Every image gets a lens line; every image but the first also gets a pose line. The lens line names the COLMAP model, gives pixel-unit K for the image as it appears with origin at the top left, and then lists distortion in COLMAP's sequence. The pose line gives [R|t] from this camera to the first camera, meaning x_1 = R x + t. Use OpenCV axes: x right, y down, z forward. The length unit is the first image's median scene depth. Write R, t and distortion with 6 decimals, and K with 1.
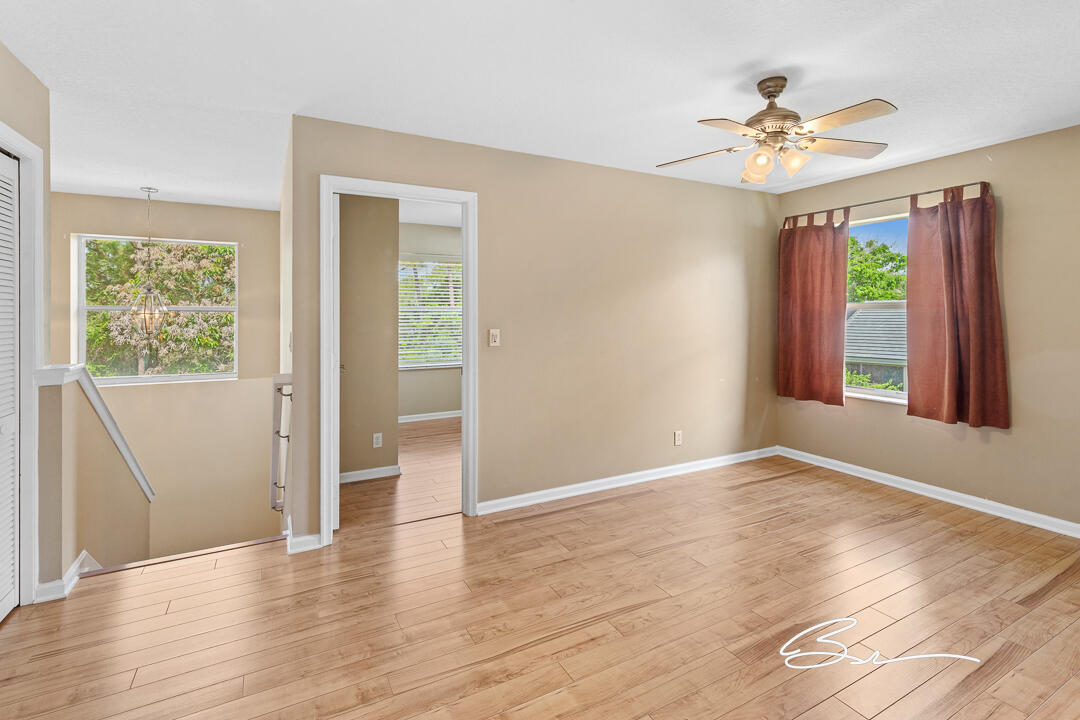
lens RADIAL K [[507.6, 0, 551.4], [0, 507.6, 312.1], [0, 0, 1]] dist [0.003124, -0.000518]
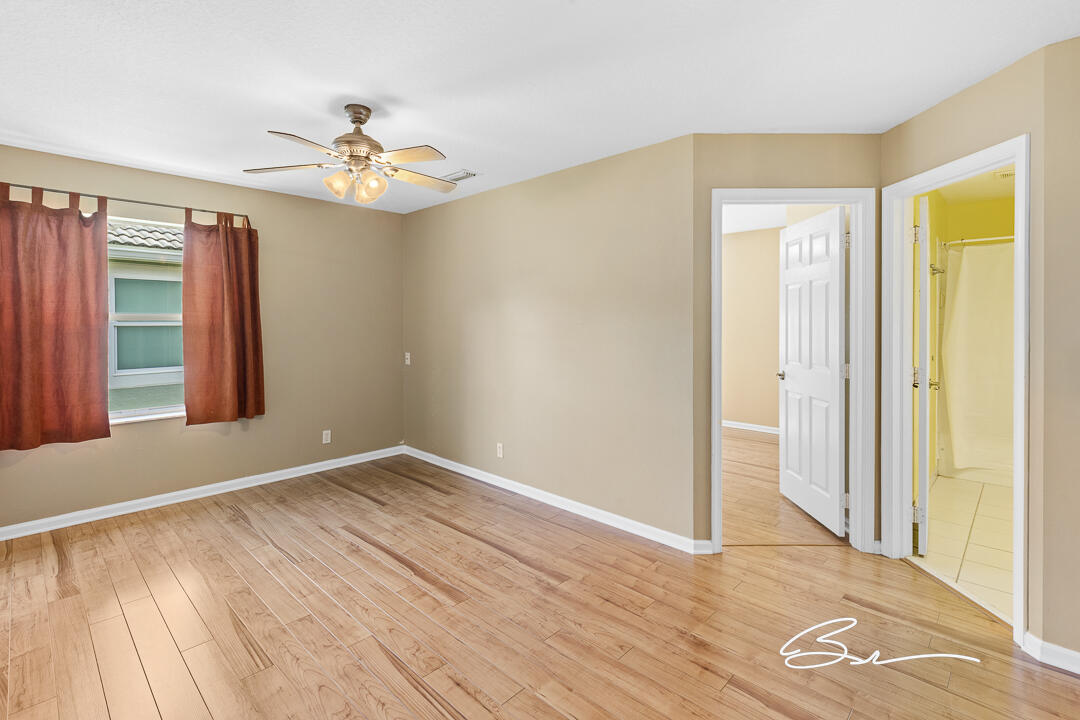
lens RADIAL K [[507.6, 0, 532.4], [0, 507.6, 325.0], [0, 0, 1]] dist [0.003124, -0.000518]
pose [[-0.291349, -0.008640, 0.956578, -0.487540], [0.001005, 0.999956, 0.009338, -0.006209], [-0.956616, 0.003682, -0.291328, 0.670864]]
